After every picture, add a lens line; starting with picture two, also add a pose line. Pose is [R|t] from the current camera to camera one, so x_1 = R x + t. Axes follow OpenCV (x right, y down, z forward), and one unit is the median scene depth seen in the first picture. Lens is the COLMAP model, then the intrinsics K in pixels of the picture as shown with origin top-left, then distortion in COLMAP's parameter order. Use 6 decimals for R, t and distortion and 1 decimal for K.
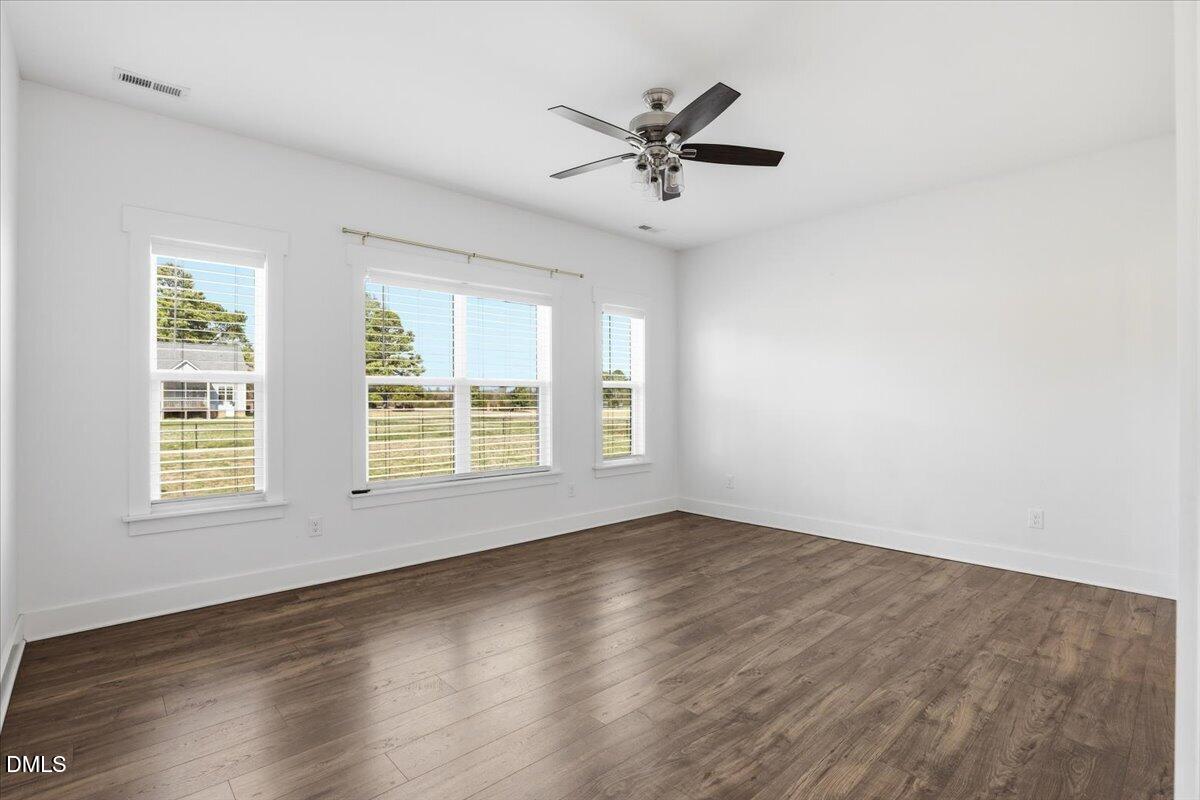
lens RADIAL K [[555.6, 0, 593.3], [0, 555.6, 403.3], [0, 0, 1]] dist [-0.011202, 0.000040]
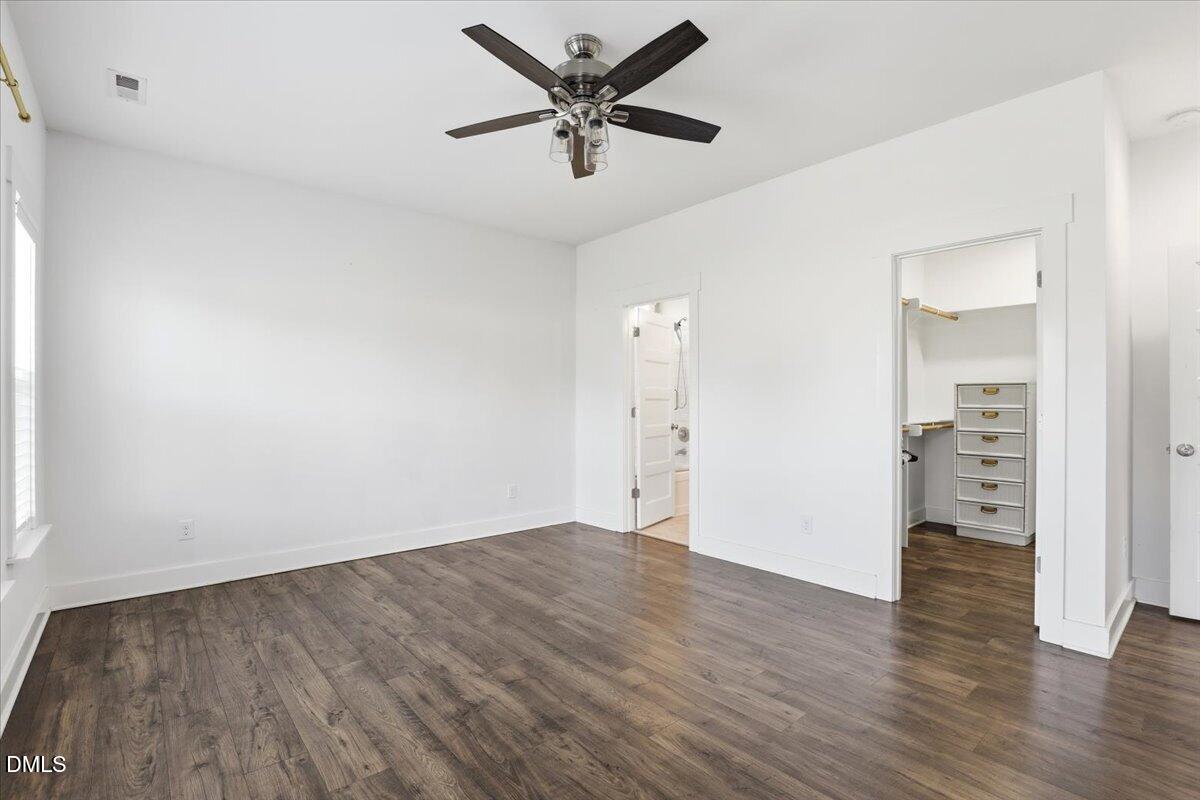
lens RADIAL K [[555.6, 0, 591.0], [0, 555.6, 401.4], [0, 0, 1]] dist [-0.011202, 0.000040]
pose [[0.043852, 0.004323, 0.999029, -0.542244], [0.003233, 0.999985, -0.004469, -0.008525], [-0.999033, 0.003425, 0.043837, 0.696452]]
